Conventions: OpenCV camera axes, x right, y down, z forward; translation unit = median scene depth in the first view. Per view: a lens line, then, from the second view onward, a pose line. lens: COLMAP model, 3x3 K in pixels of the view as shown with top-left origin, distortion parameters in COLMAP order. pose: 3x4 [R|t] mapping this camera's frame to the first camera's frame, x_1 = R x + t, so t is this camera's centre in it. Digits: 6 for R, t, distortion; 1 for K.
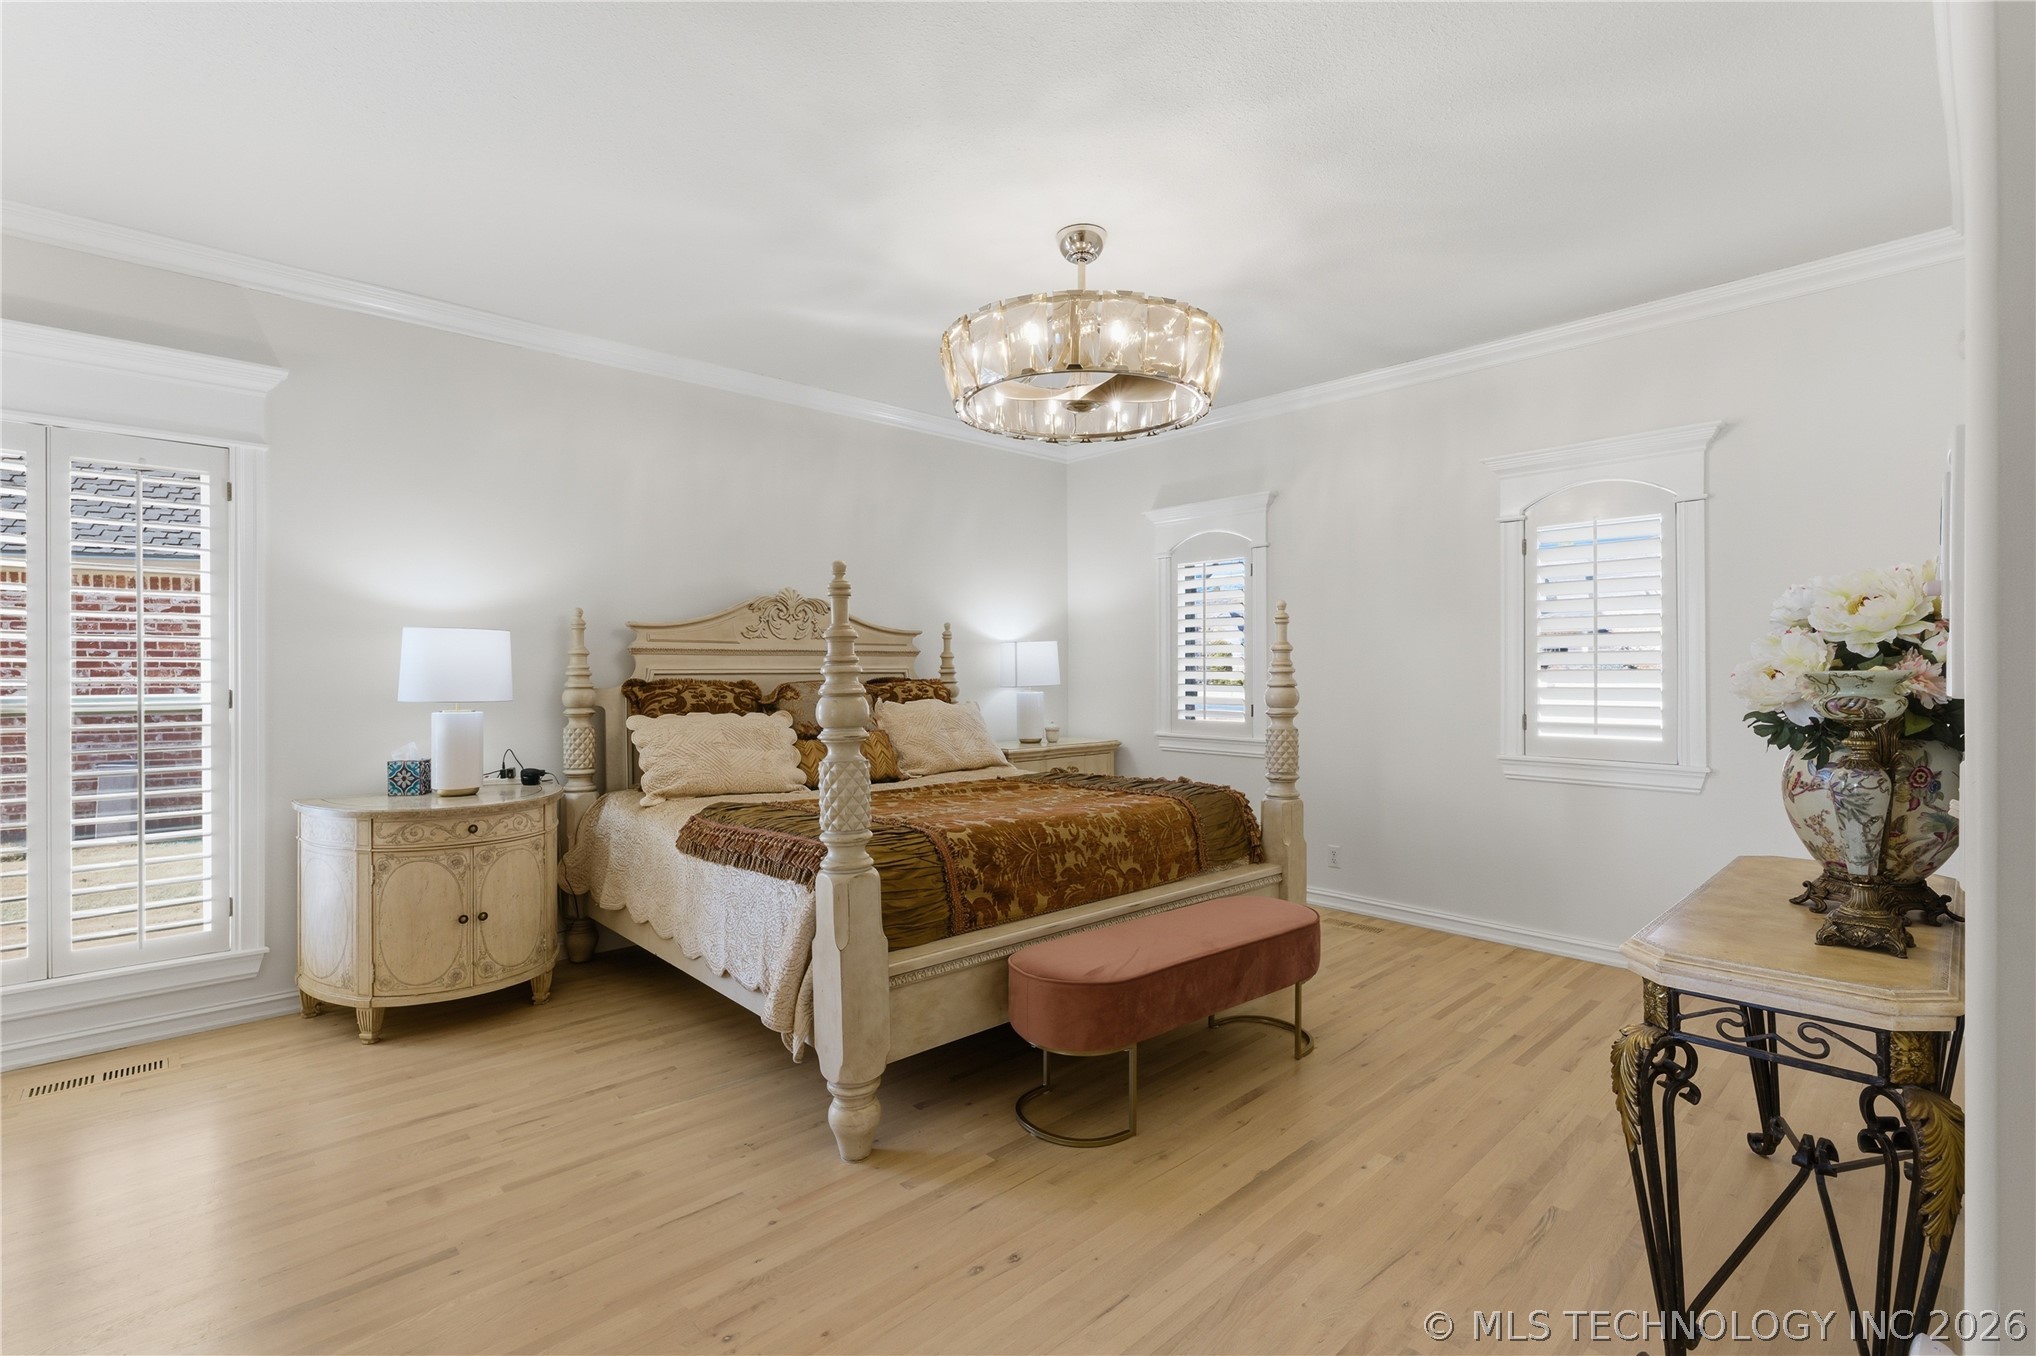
lens RADIAL K [[925.9, 0, 1028.5], [0, 925.9, 669.1], [0, 0, 1]] dist [-0.003852, 0.001019]
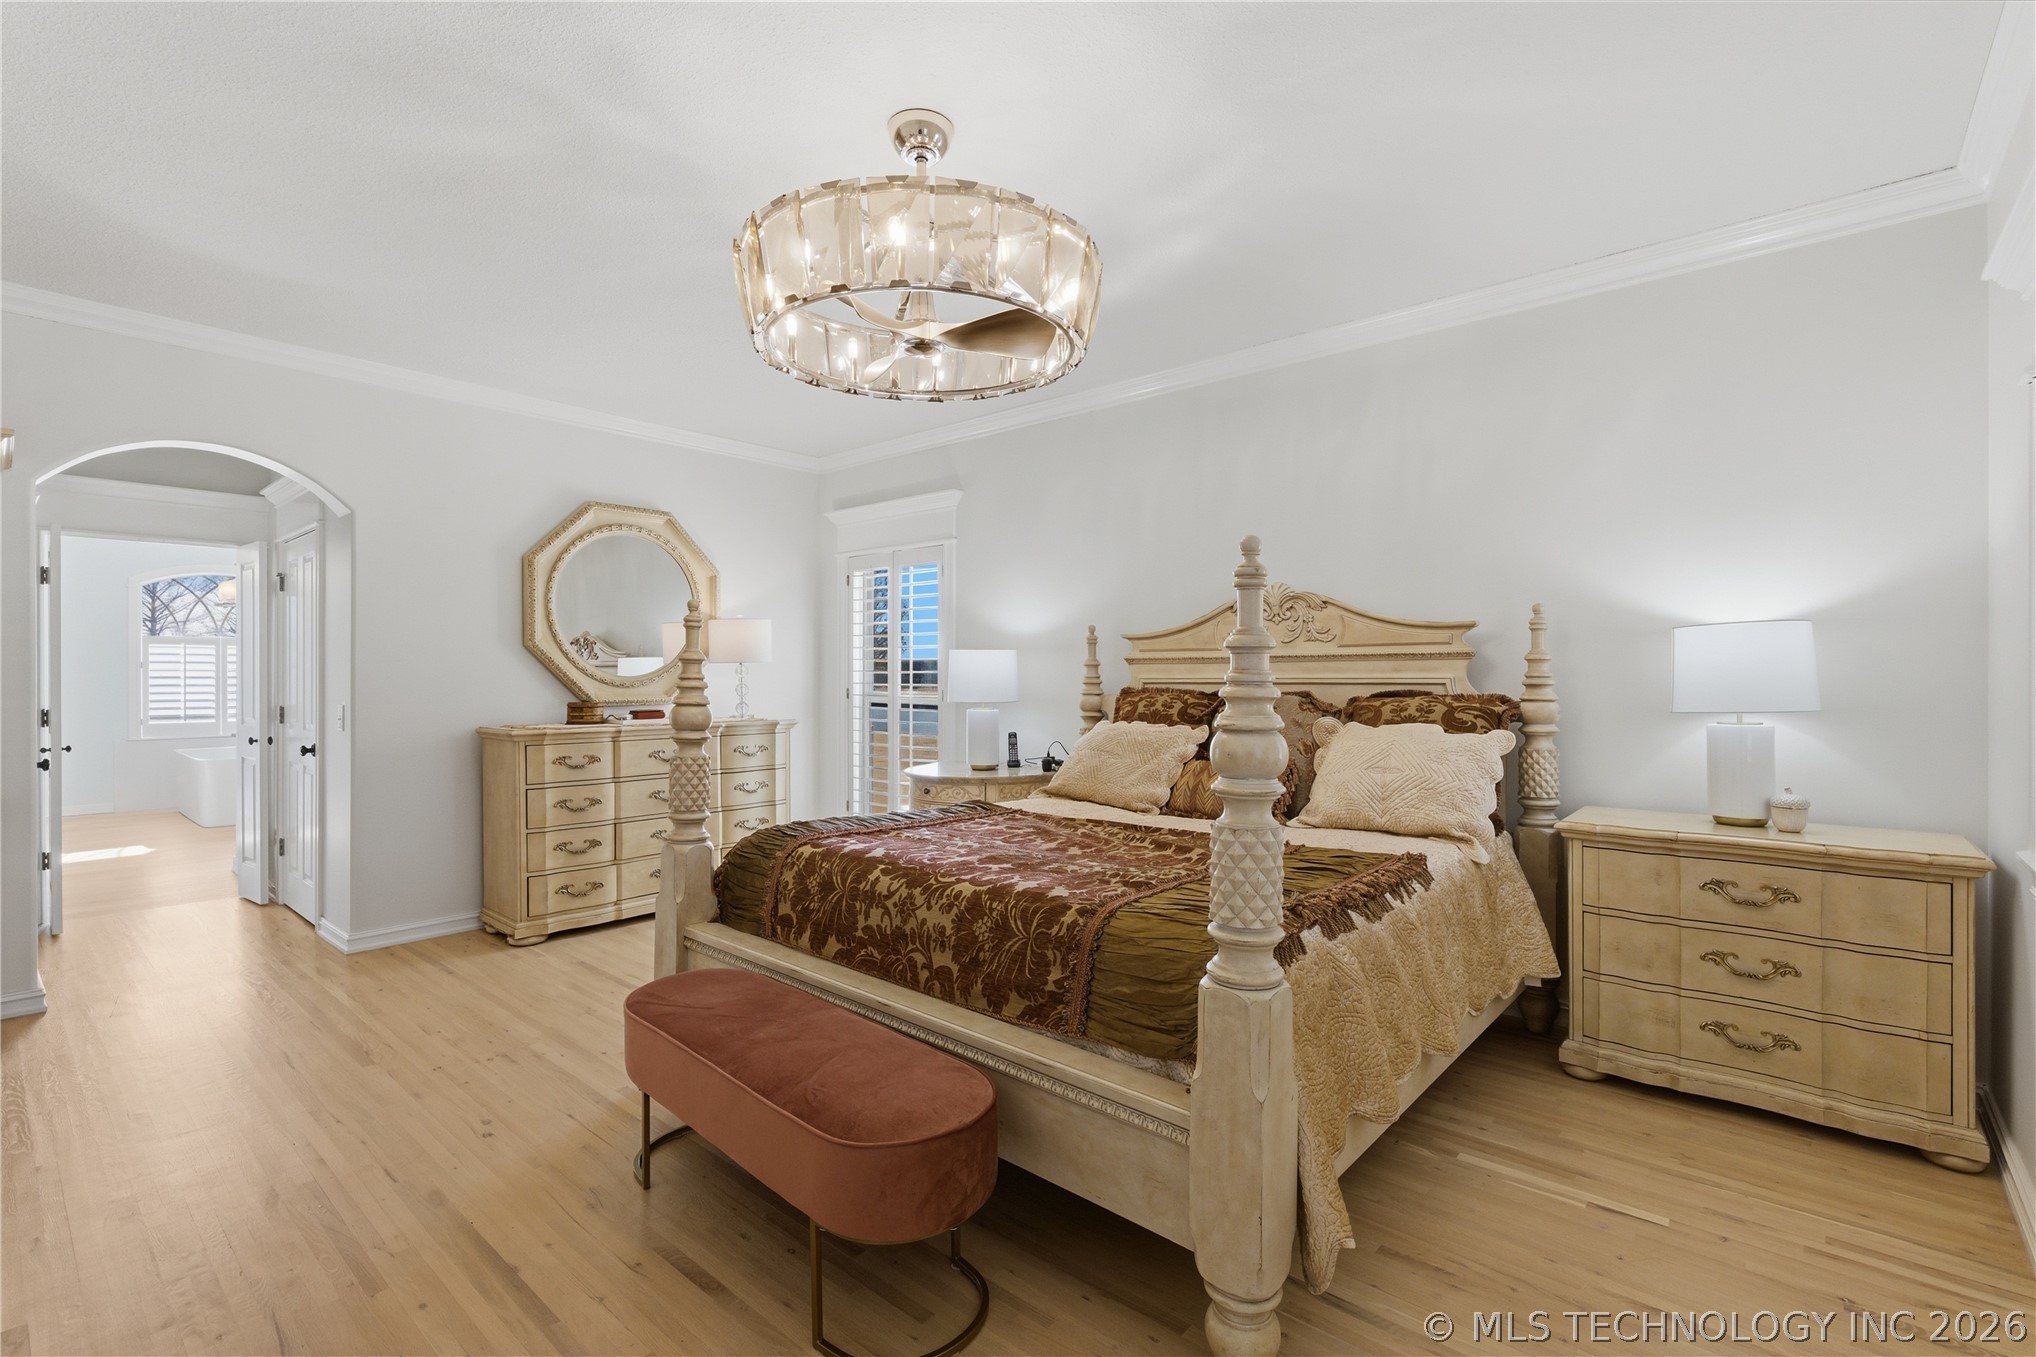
lens RADIAL K [[925.9, 0, 1010.6], [0, 925.9, 677.6], [0, 0, 1]] dist [-0.003852, 0.001019]
pose [[0.085230, 0.005406, -0.996347, 0.827150], [0.004593, 0.999973, 0.005818, -0.009851], [0.996351, -0.005072, 0.085203, 0.998738]]
